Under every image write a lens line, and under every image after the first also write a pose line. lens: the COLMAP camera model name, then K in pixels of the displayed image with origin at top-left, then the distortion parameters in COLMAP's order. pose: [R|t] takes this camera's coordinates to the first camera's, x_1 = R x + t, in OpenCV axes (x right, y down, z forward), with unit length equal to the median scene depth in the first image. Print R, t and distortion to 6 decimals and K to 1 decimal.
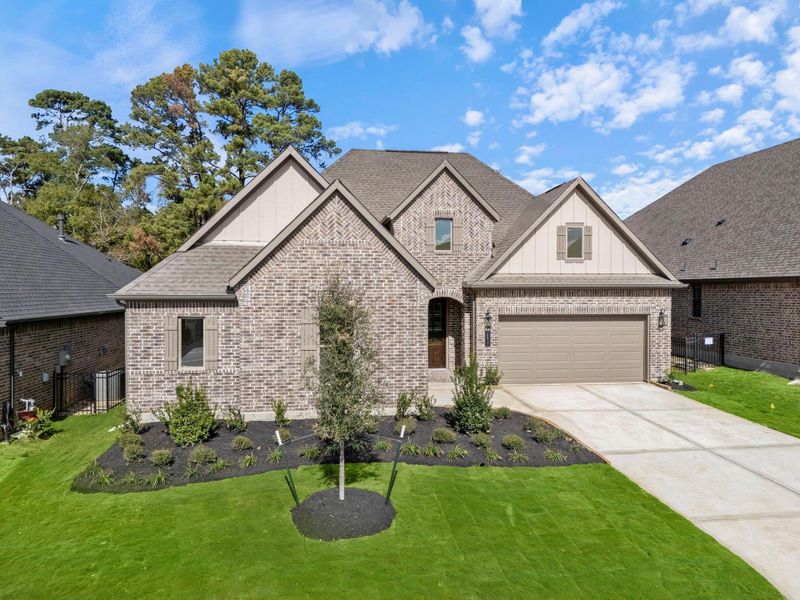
lens RADIAL K [[583.5, 0, 400.0], [0, 583.5, 300.0], [0, 0, 1]] dist [0.036178, -0.002060]
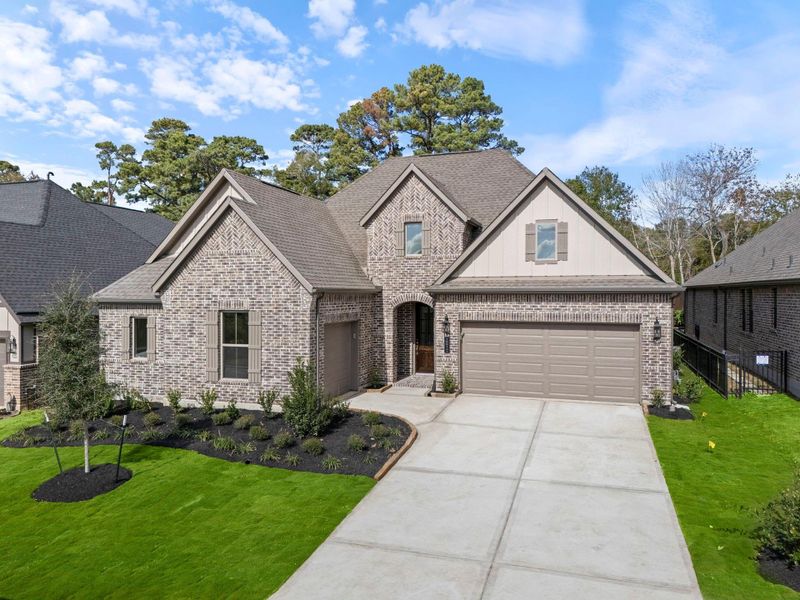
lens RADIAL K [[583.5, 0, 400.0], [0, 583.5, 300.0], [0, 0, 1]] dist [0.036178, -0.002060]
pose [[0.897676, 0.005570, -0.440620, 0.495391], [-0.006335, 0.999980, -0.000266, -0.006961], [0.440610, 0.003031, 0.897694, 0.099365]]
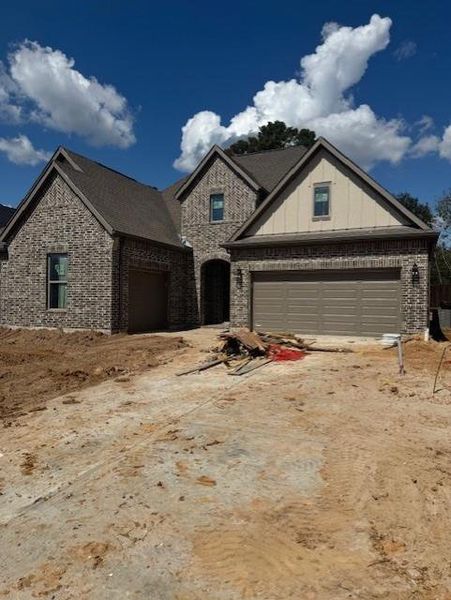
lens RADIAL K [[409.3, 0, 225.5], [0, 409.3, 300.0], [0, 0, 1]] dist [0.023064, -0.001014]
pose [[0.846311, 0.006761, -0.532647, 0.551276], [-0.020781, 0.999577, -0.020329, 0.099011], [0.532284, 0.028273, 0.846093, 0.289900]]
